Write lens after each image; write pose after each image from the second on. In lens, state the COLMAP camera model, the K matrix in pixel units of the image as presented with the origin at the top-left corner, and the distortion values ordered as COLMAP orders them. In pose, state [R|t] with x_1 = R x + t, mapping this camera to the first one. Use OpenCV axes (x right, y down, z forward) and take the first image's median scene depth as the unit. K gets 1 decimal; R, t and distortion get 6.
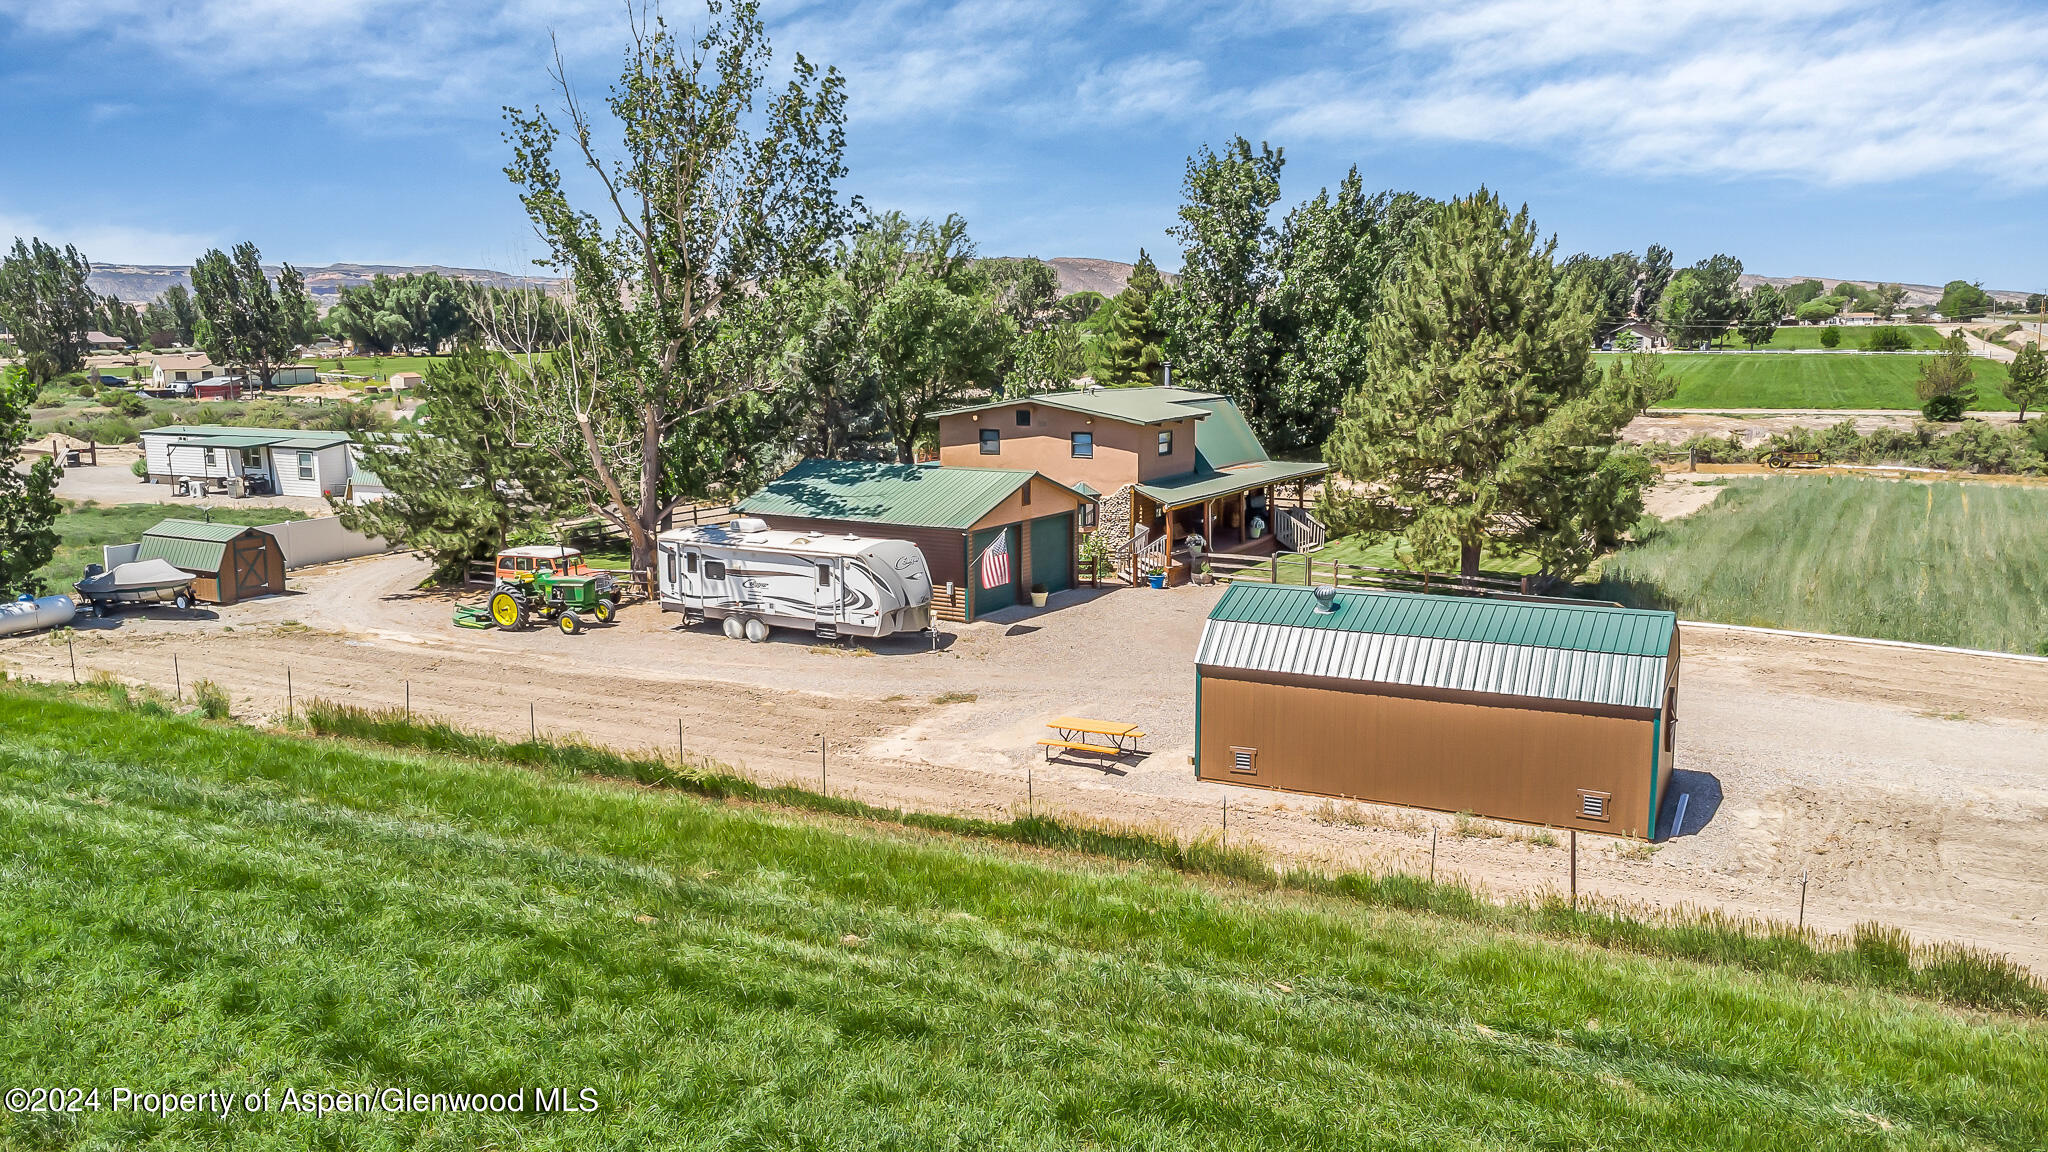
lens RADIAL K [[1496.3, 0, 1025.8], [0, 1496.3, 560.0], [0, 0, 1]] dist [0.032094, -0.038497]
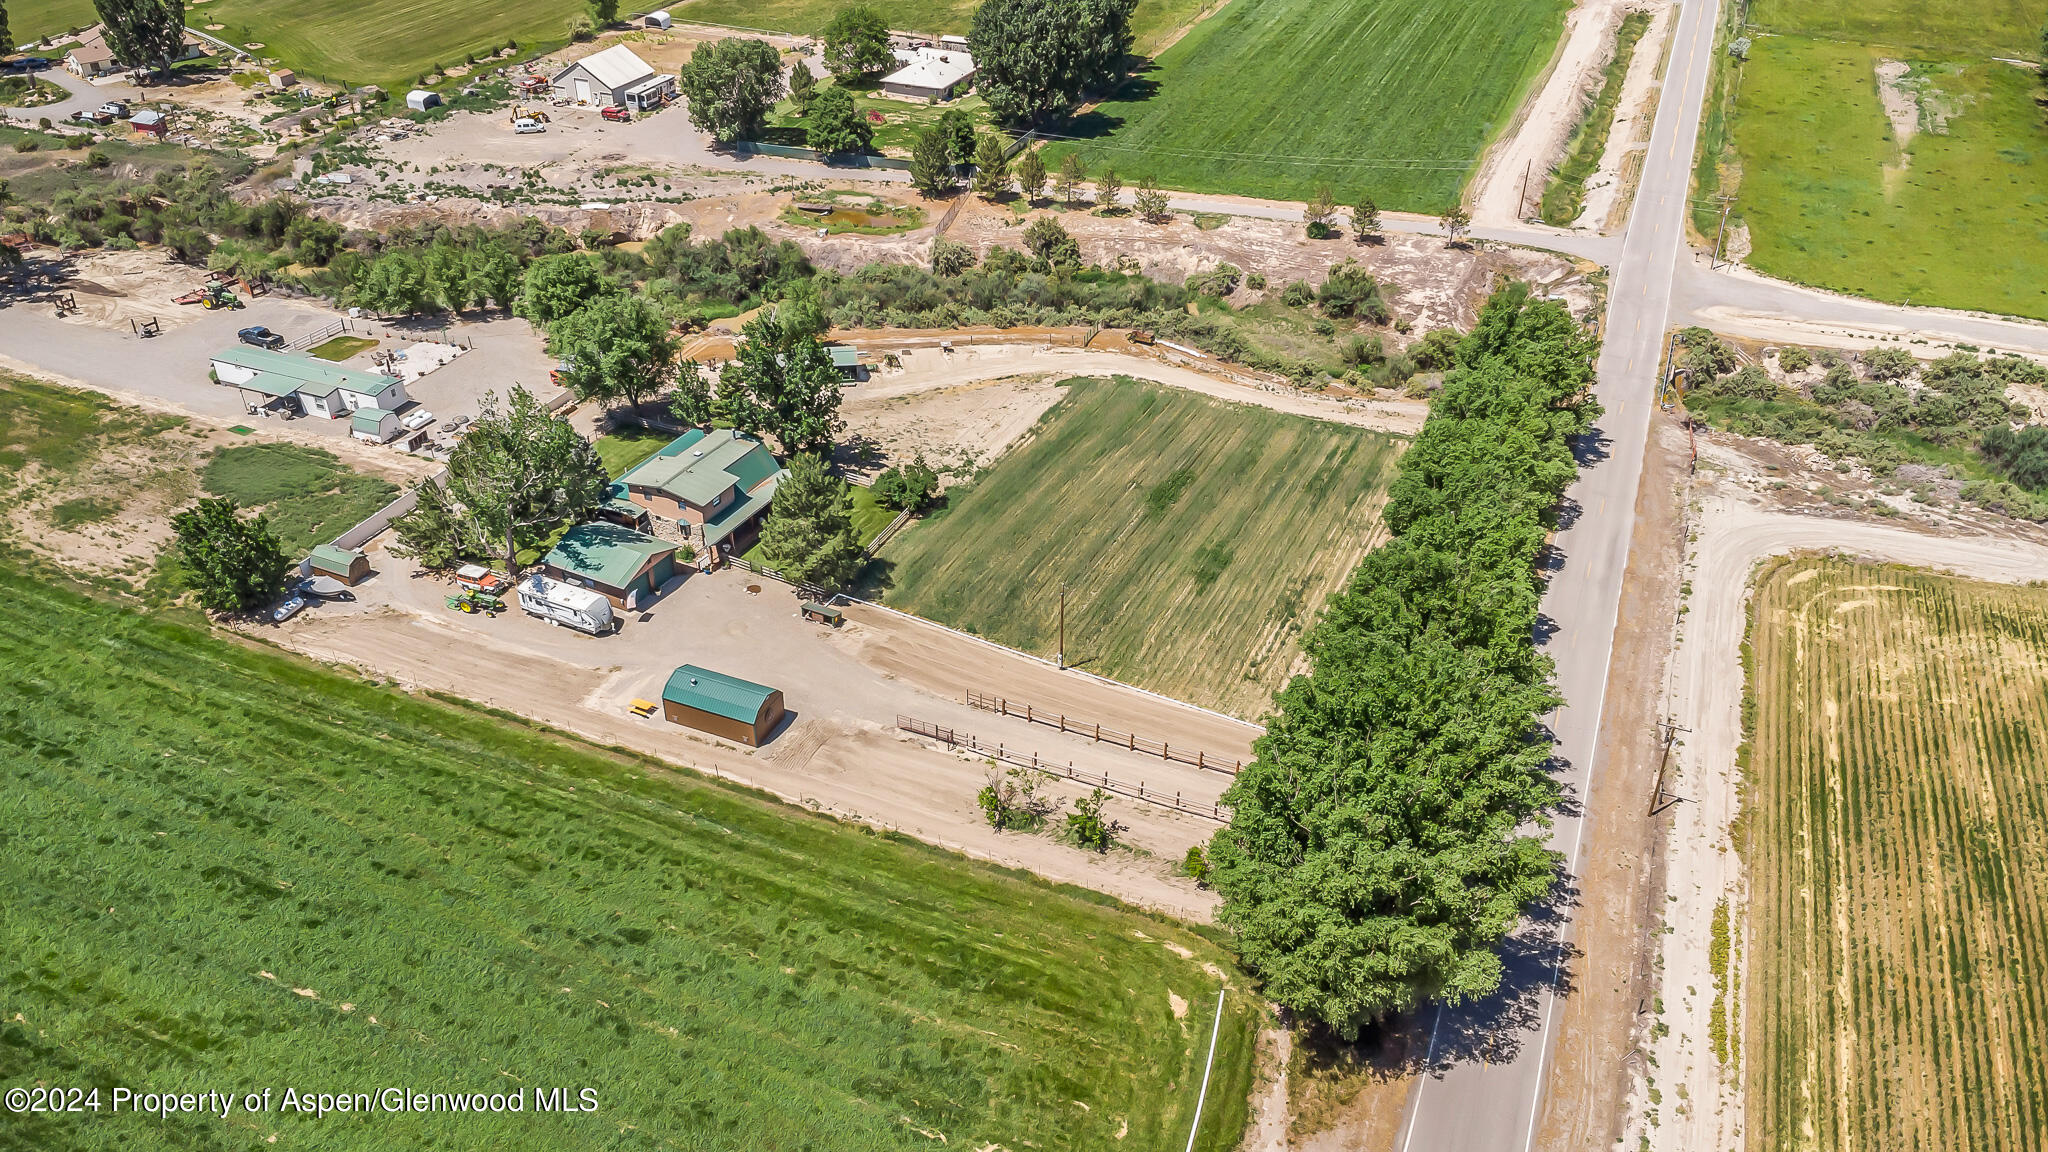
lens RADIAL K [[1493.9, 0, 1015.9], [0, 1493.9, 571.4], [0, 0, 1]] dist [0.026238, -0.042802]
pose [[0.997894, -0.024268, 0.060150, 0.498294], [-0.002531, 0.912090, 0.409982, -1.134438], [-0.064811, -0.409271, 0.910108, -1.542900]]
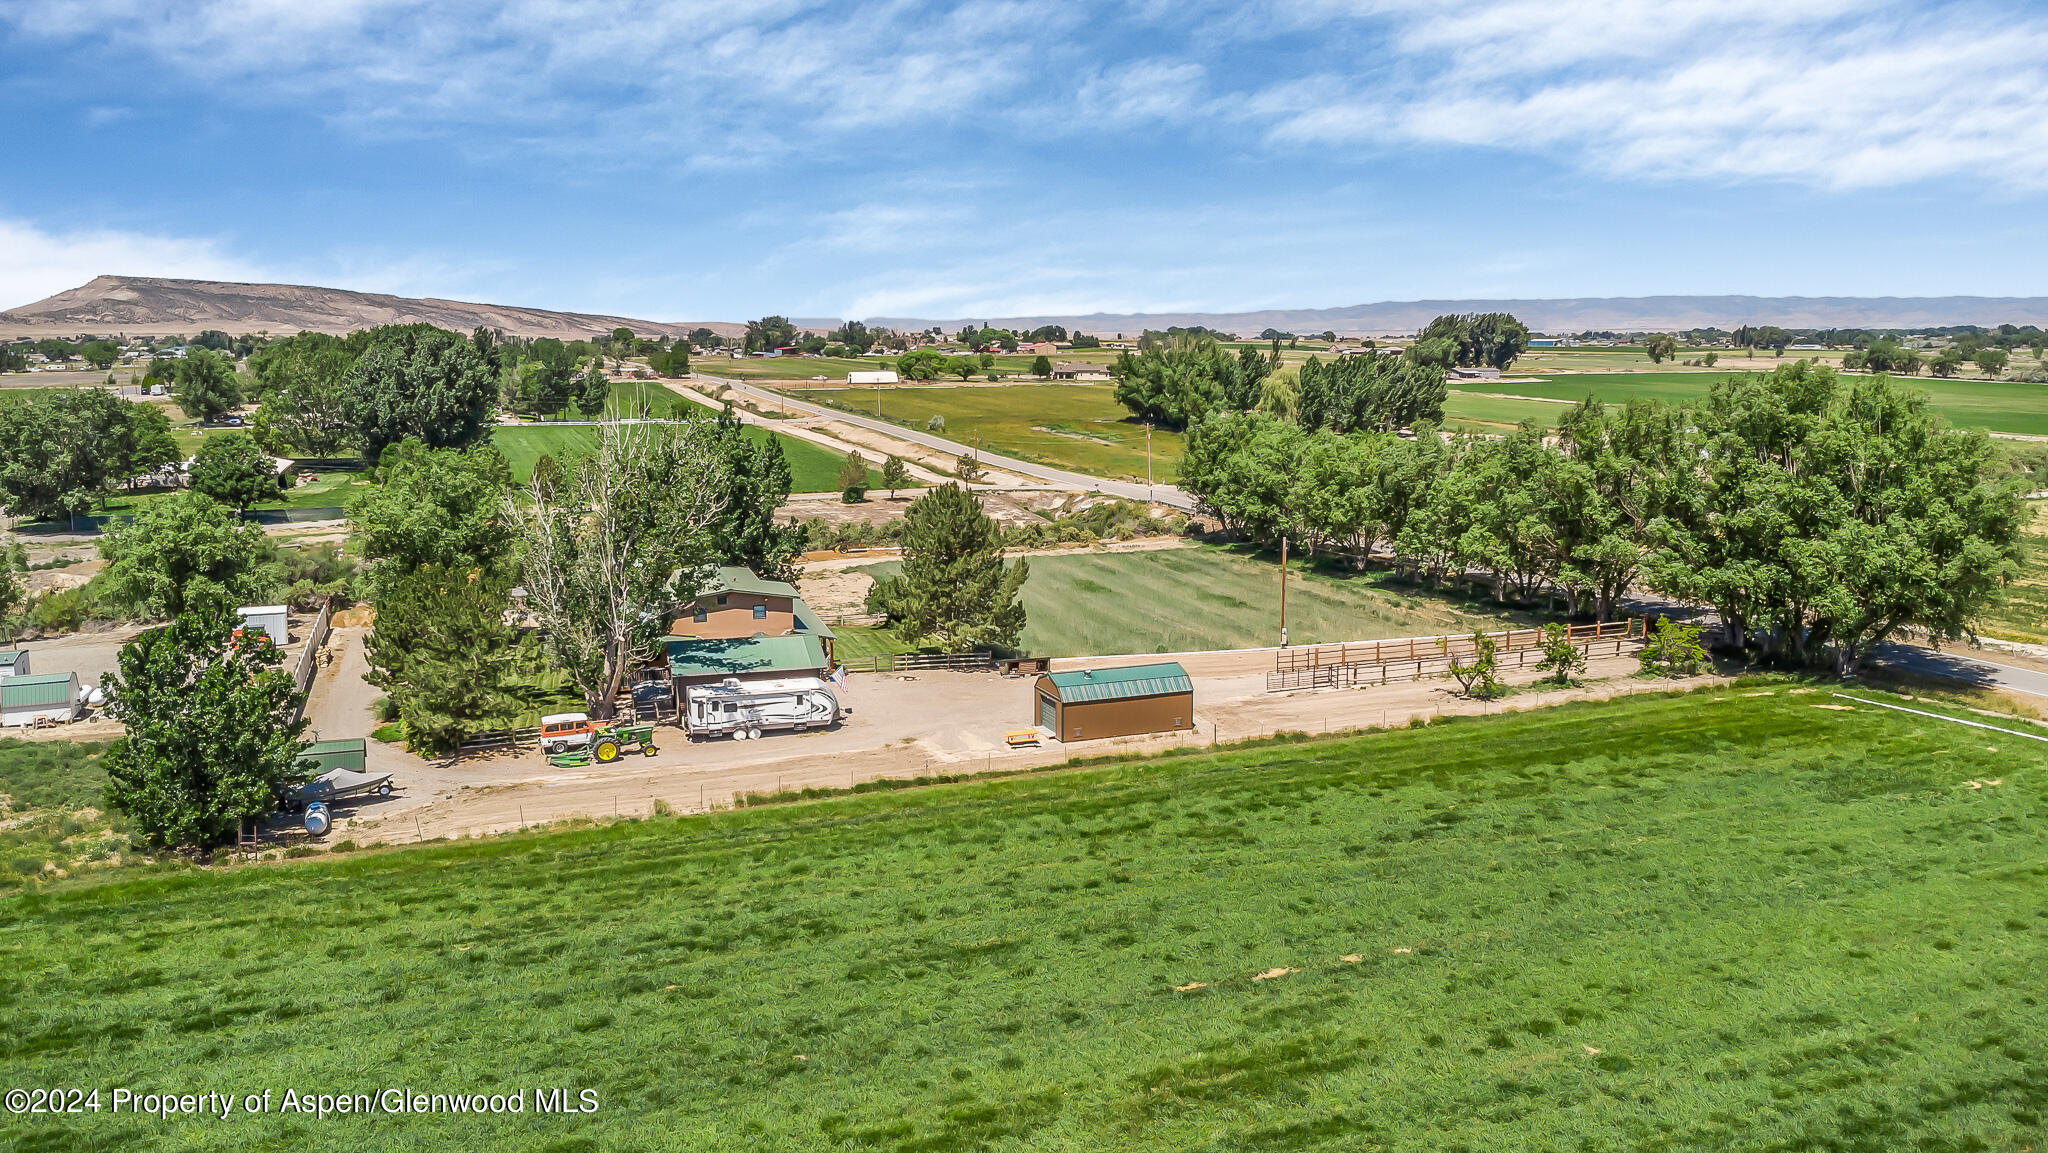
lens RADIAL K [[1496.3, 0, 1025.8], [0, 1496.3, 560.5], [0, 0, 1]] dist [0.032094, -0.038497]
pose [[0.664126, -0.101806, 0.740657, -1.252045], [0.109057, 0.993280, 0.038742, -0.197745], [-0.739624, 0.055044, 0.670766, -0.555322]]
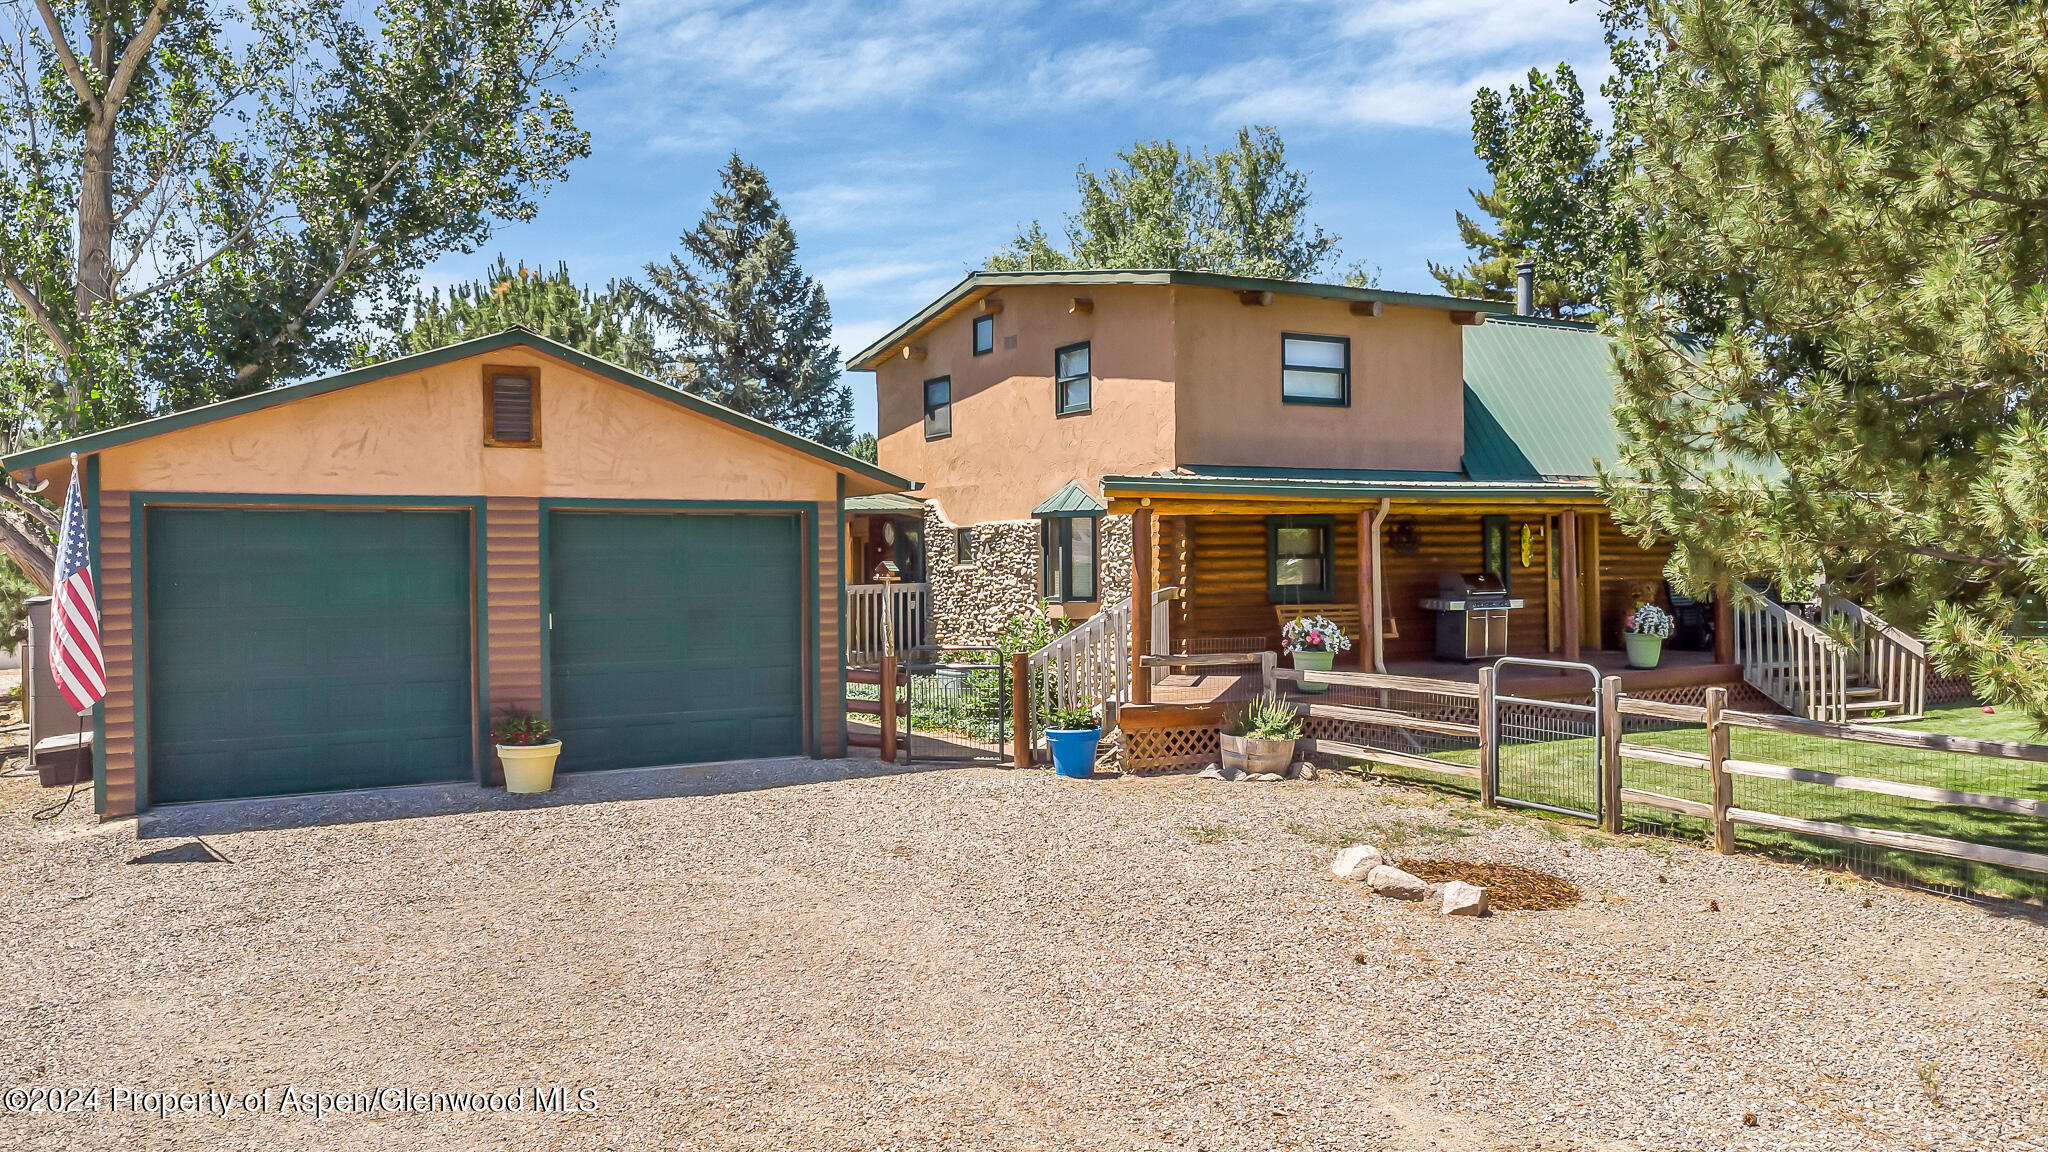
lens RADIAL K [[1496.3, 0, 1025.8], [0, 1496.3, 560.0], [0, 0, 1]] dist [0.032094, -0.038497]
pose [[0.877764, -0.004394, -0.479074, 0.222625], [-0.070073, 0.988027, -0.137451, 0.018987], [0.473942, 0.154220, 0.866946, 0.758037]]
